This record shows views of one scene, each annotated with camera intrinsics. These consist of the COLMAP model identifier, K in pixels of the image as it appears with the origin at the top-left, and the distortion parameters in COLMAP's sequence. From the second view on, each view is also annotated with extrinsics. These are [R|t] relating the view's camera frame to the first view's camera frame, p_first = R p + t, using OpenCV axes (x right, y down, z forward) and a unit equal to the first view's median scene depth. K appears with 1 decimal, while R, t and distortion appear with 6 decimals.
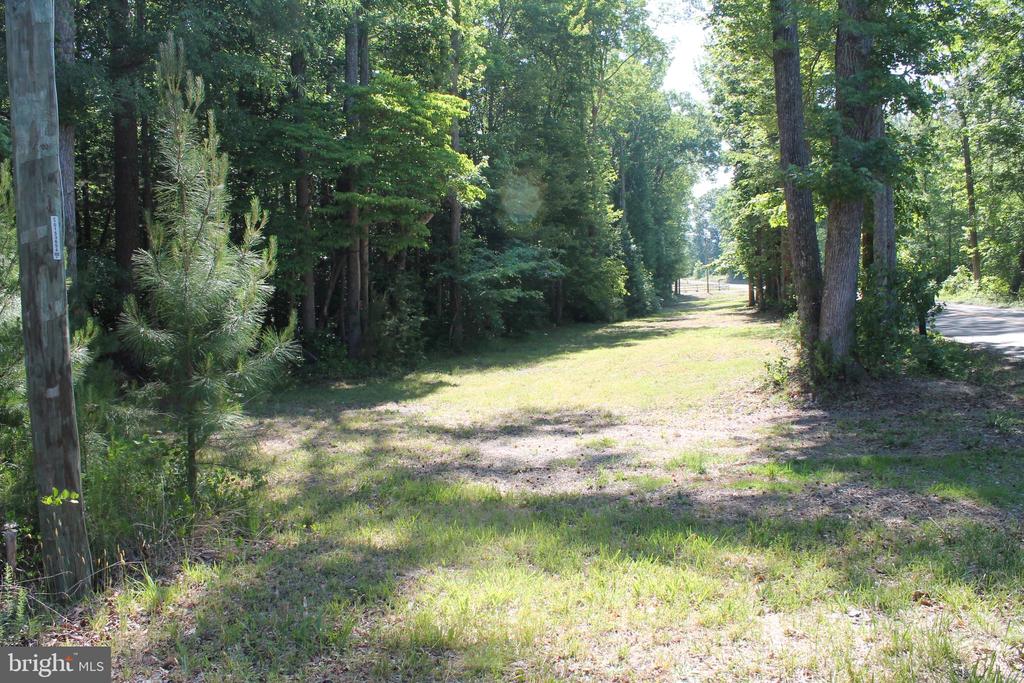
lens RADIAL K [[855.1, 0, 506.9], [0, 855.1, 343.5], [0, 0, 1]] dist [-0.168715, 0.147856]
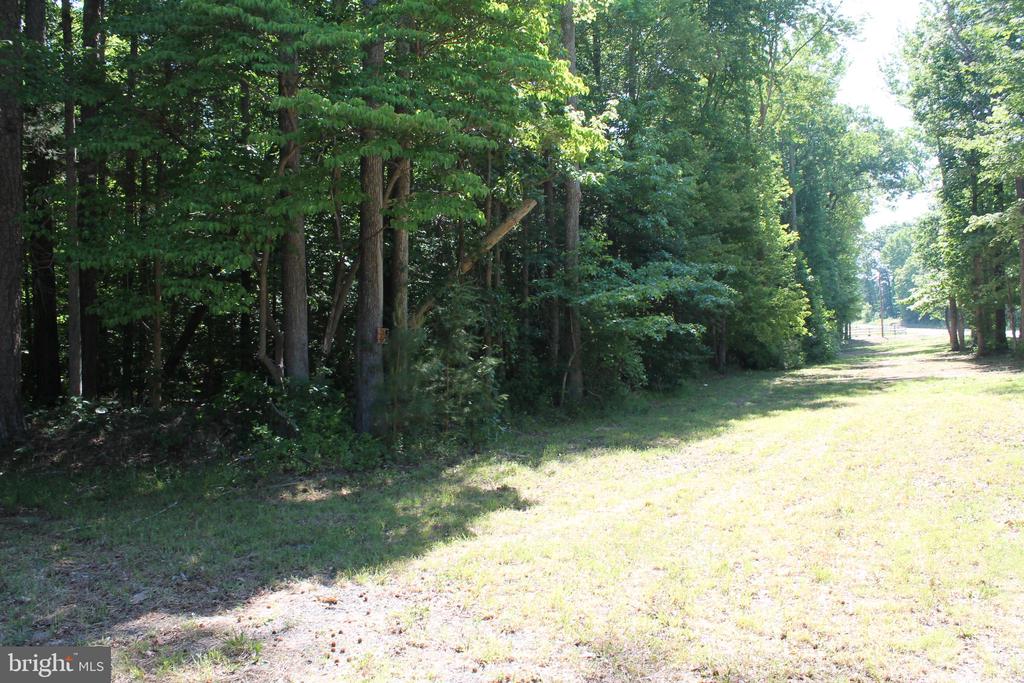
lens RADIAL K [[855.1, 0, 506.9], [0, 855.1, 343.5], [0, 0, 1]] dist [-0.168715, 0.147856]
pose [[0.984173, 0.005671, -0.177119, 0.003934], [-0.015075, 0.998544, -0.051795, -0.004576], [0.176567, 0.053645, 0.982826, 0.178283]]
